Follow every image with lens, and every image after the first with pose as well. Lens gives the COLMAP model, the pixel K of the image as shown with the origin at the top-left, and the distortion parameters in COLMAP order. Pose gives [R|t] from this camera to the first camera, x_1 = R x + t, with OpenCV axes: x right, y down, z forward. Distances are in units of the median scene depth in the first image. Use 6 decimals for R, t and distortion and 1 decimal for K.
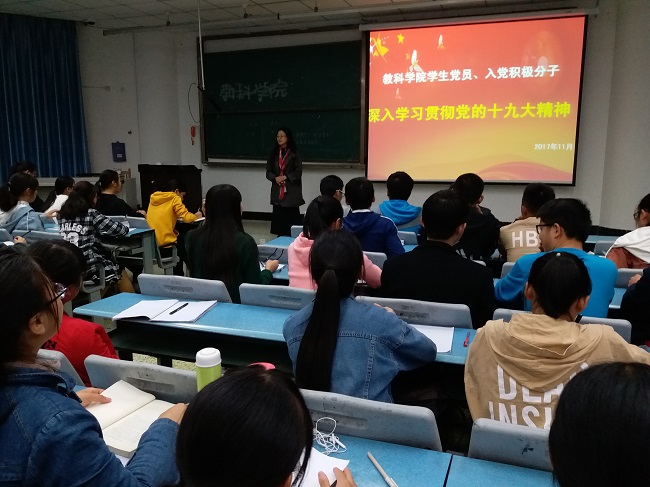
lens RADIAL K [[534.0, 0, 325.0], [0, 534.0, 243.5], [0, 0, 1]] dist [0.107463, -0.239489]
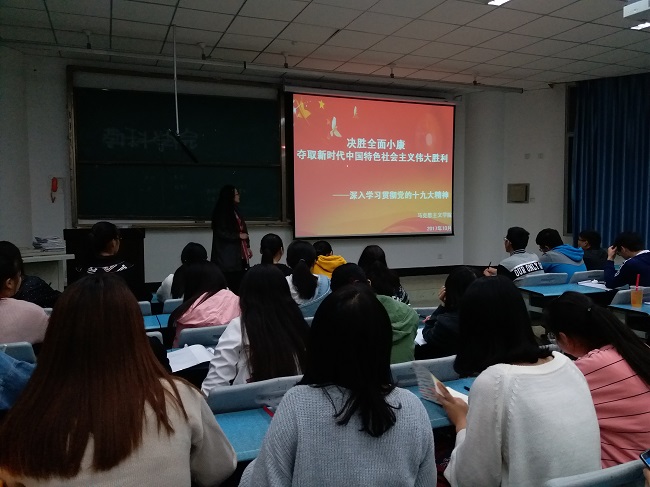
lens RADIAL K [[534.0, 0, 325.0], [0, 534.0, 243.5], [0, 0, 1]] dist [0.107463, -0.239489]
pose [[0.728049, -0.049210, 0.683757, -0.576143], [0.123991, 0.990422, -0.060743, -0.042418], [-0.674219, 0.129003, 0.727178, 0.254822]]
